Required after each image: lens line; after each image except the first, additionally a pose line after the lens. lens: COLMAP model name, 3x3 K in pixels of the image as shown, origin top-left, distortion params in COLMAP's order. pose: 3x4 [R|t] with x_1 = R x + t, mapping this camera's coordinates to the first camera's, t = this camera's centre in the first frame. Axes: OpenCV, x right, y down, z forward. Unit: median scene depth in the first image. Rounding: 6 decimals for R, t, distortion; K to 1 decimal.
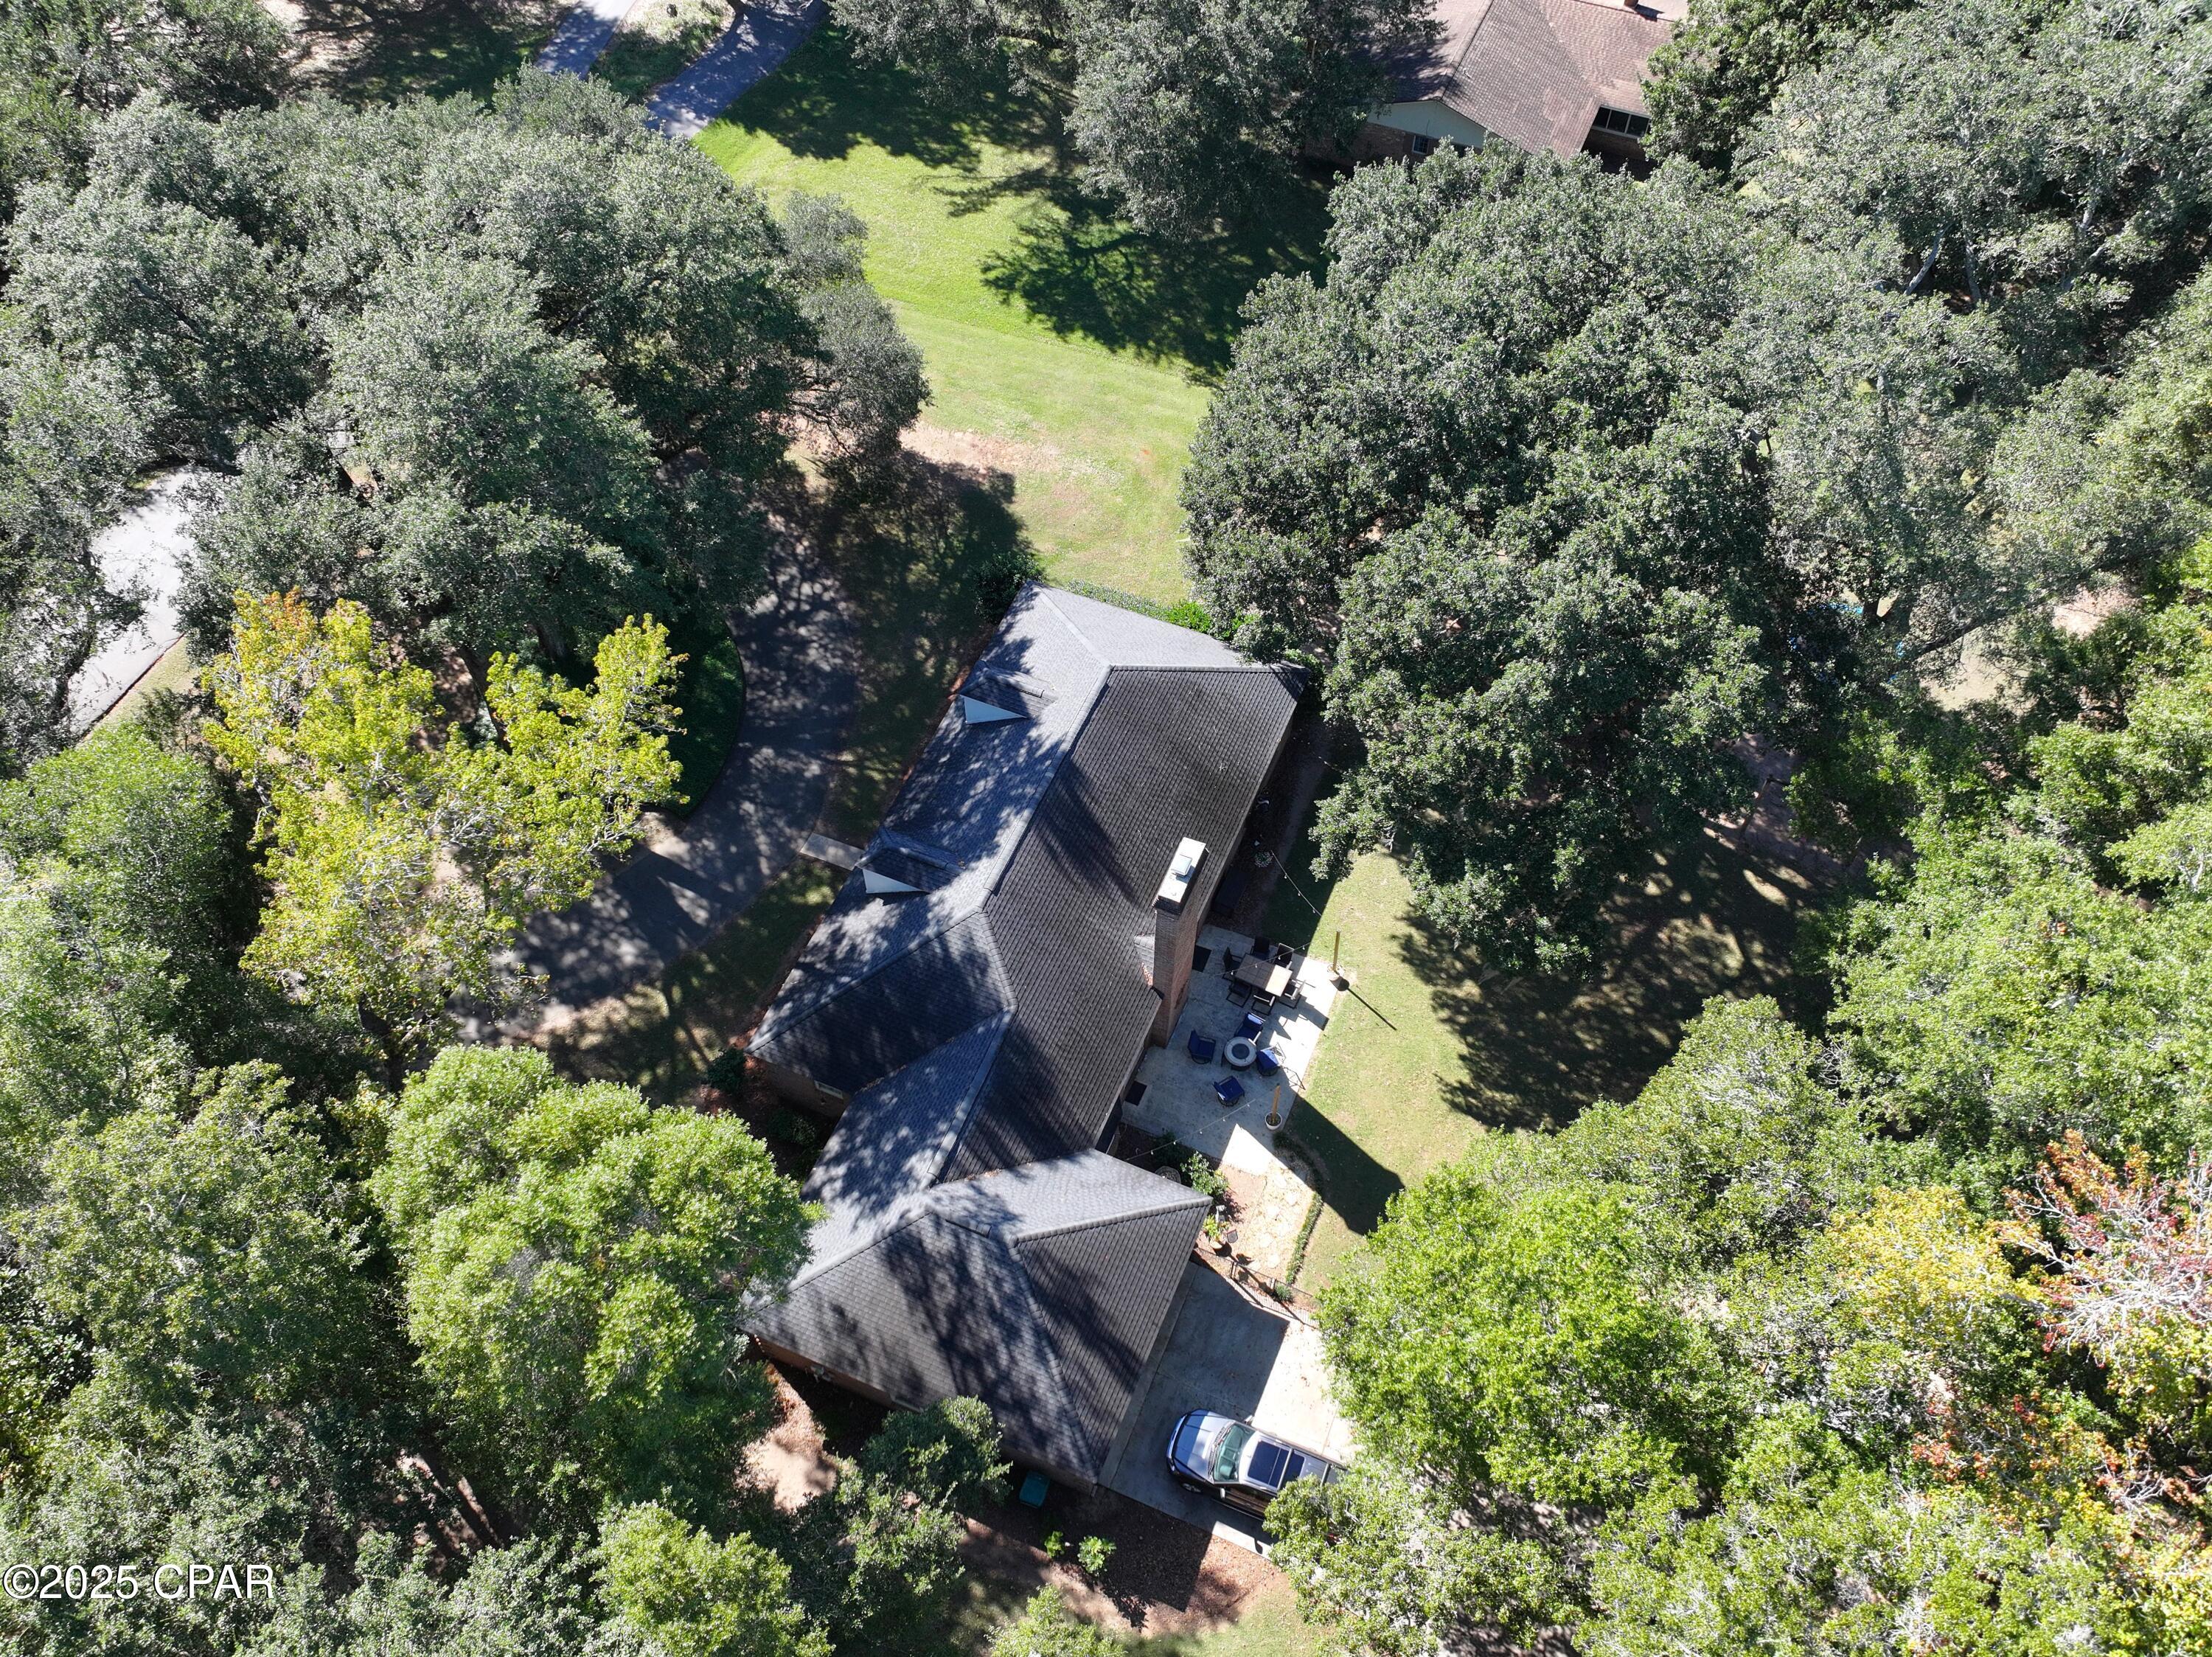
lens RADIAL K [[1730.6, 0, 1099.7], [0, 1730.6, 832.0], [0, 0, 1]] dist [0.009020, 0.003674]
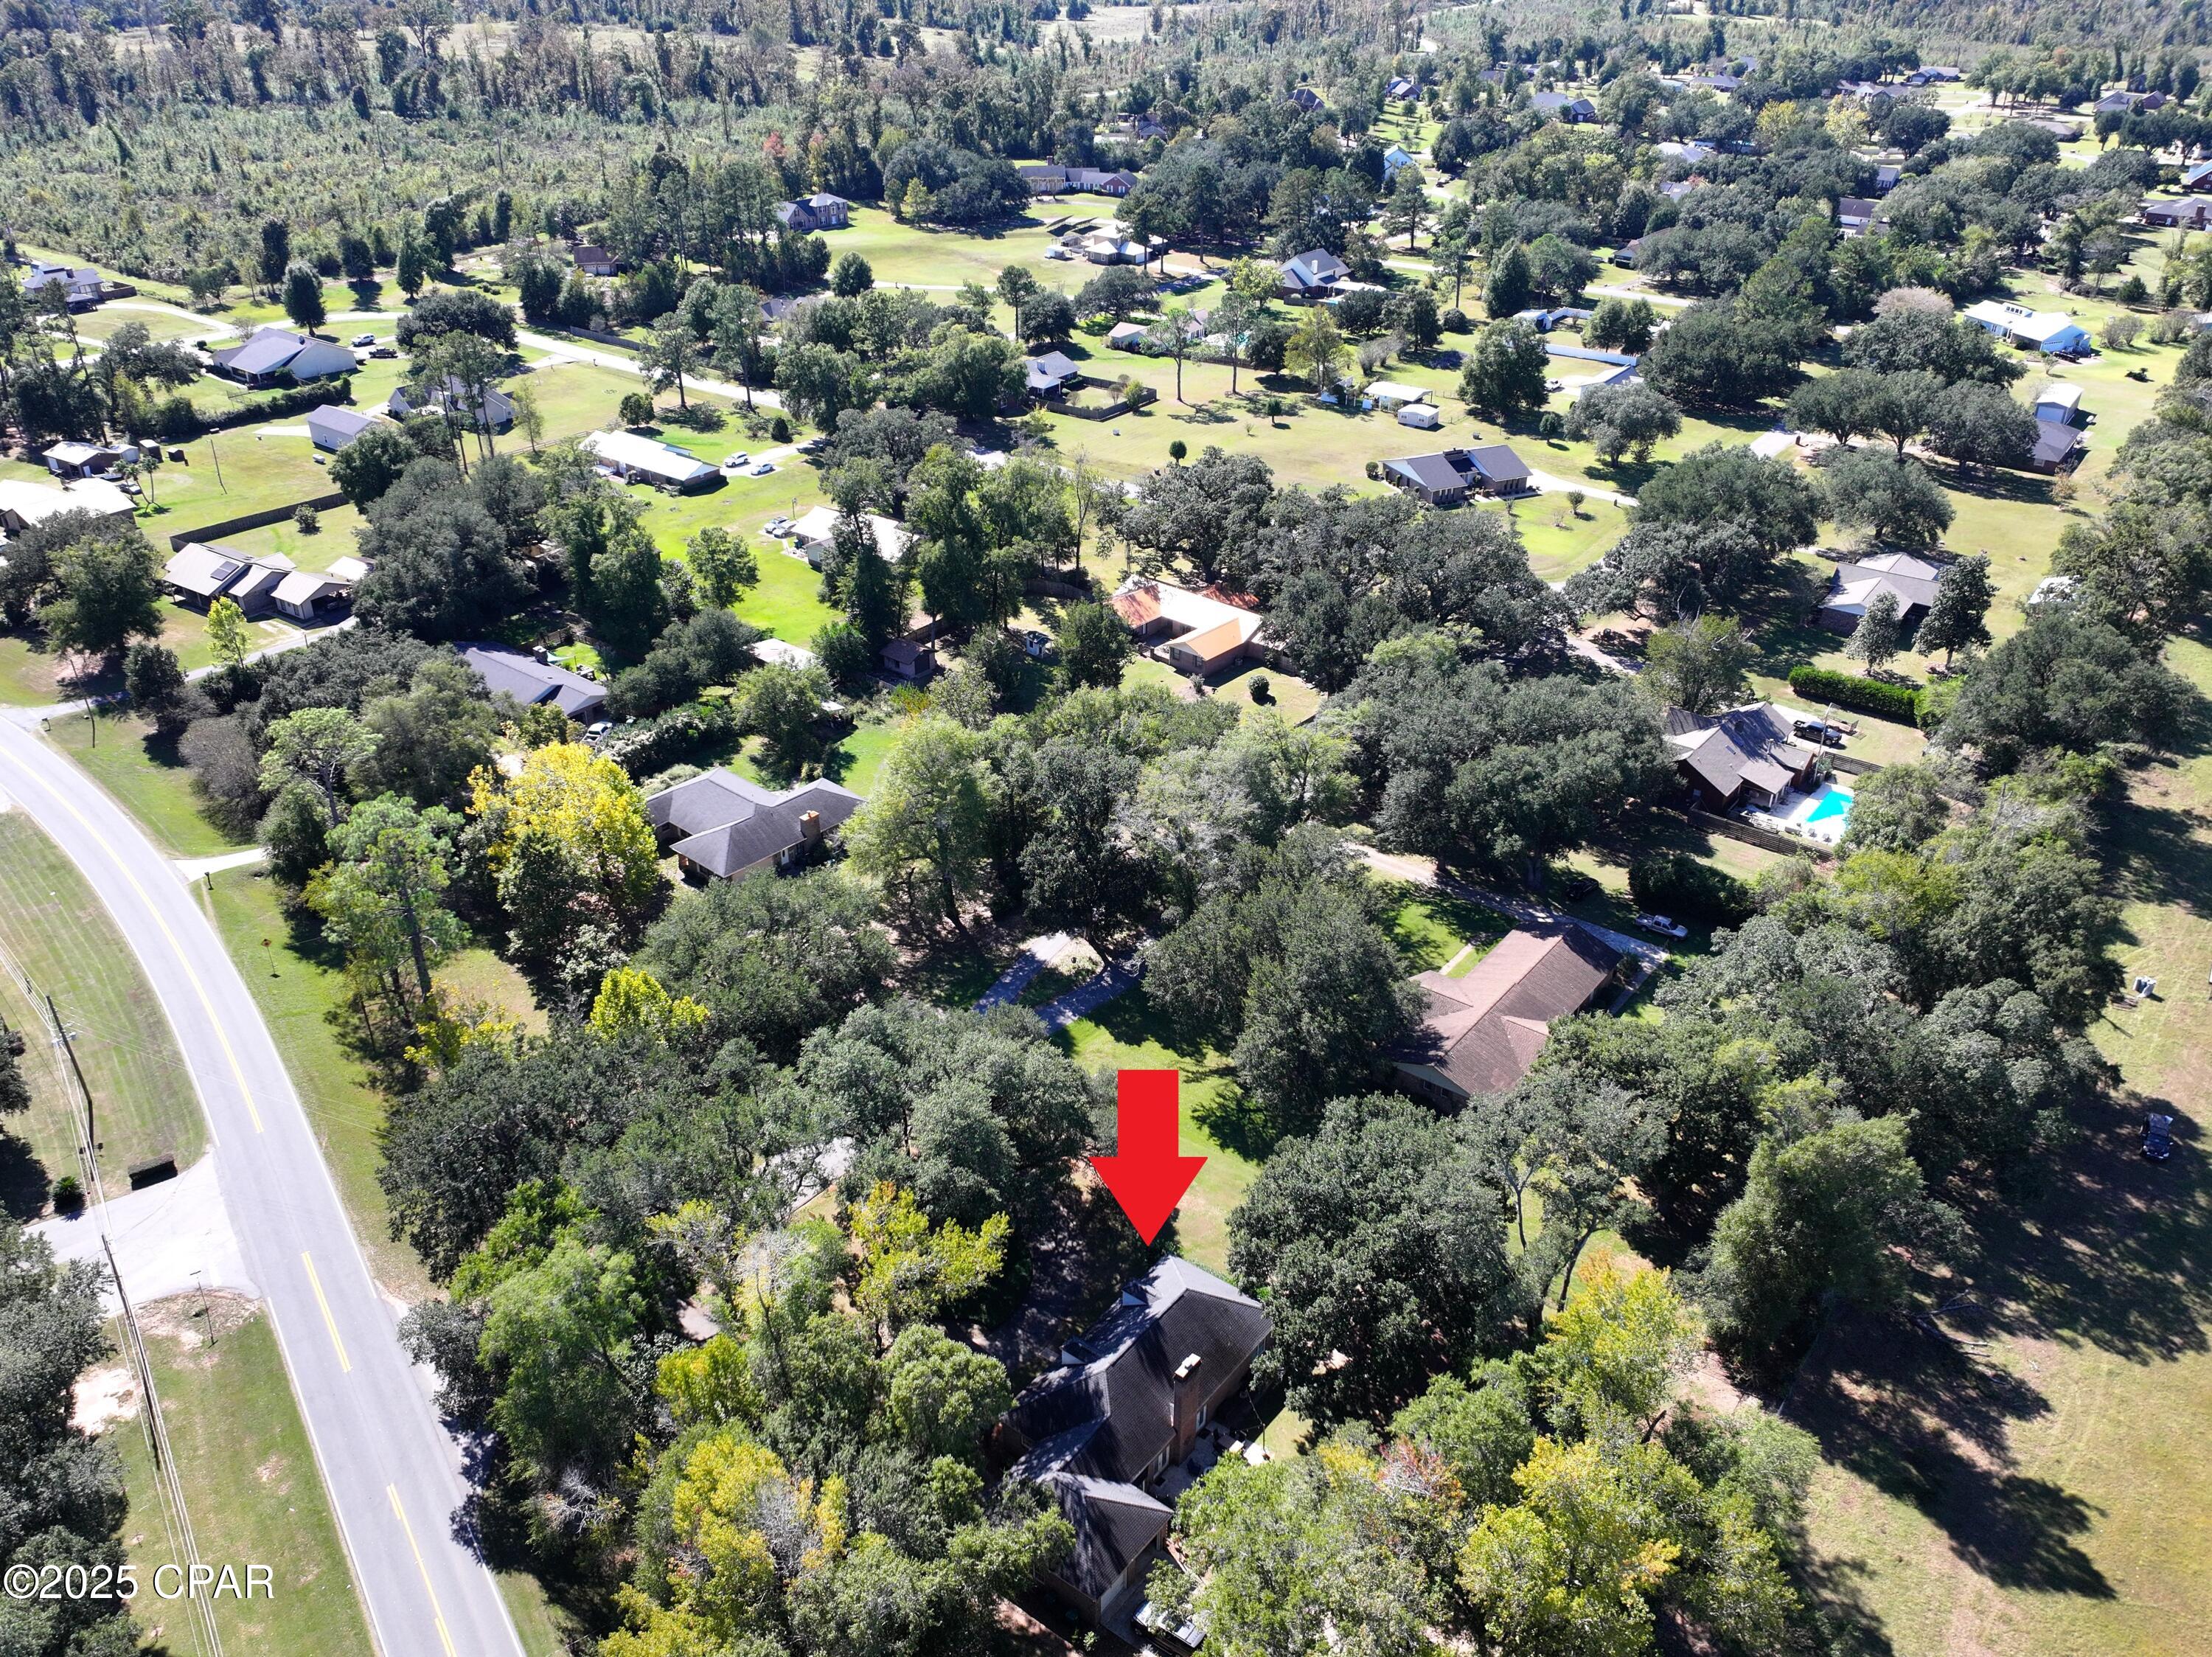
lens RADIAL K [[1730.6, 0, 1101.5], [0, 1730.6, 832.7], [0, 0, 1]] dist [0.009020, 0.003674]
pose [[0.967355, 0.126092, -0.219831, 0.350511], [-0.210385, 0.883175, -0.419213, 0.383702], [0.141289, 0.451777, 0.880872, -1.402667]]
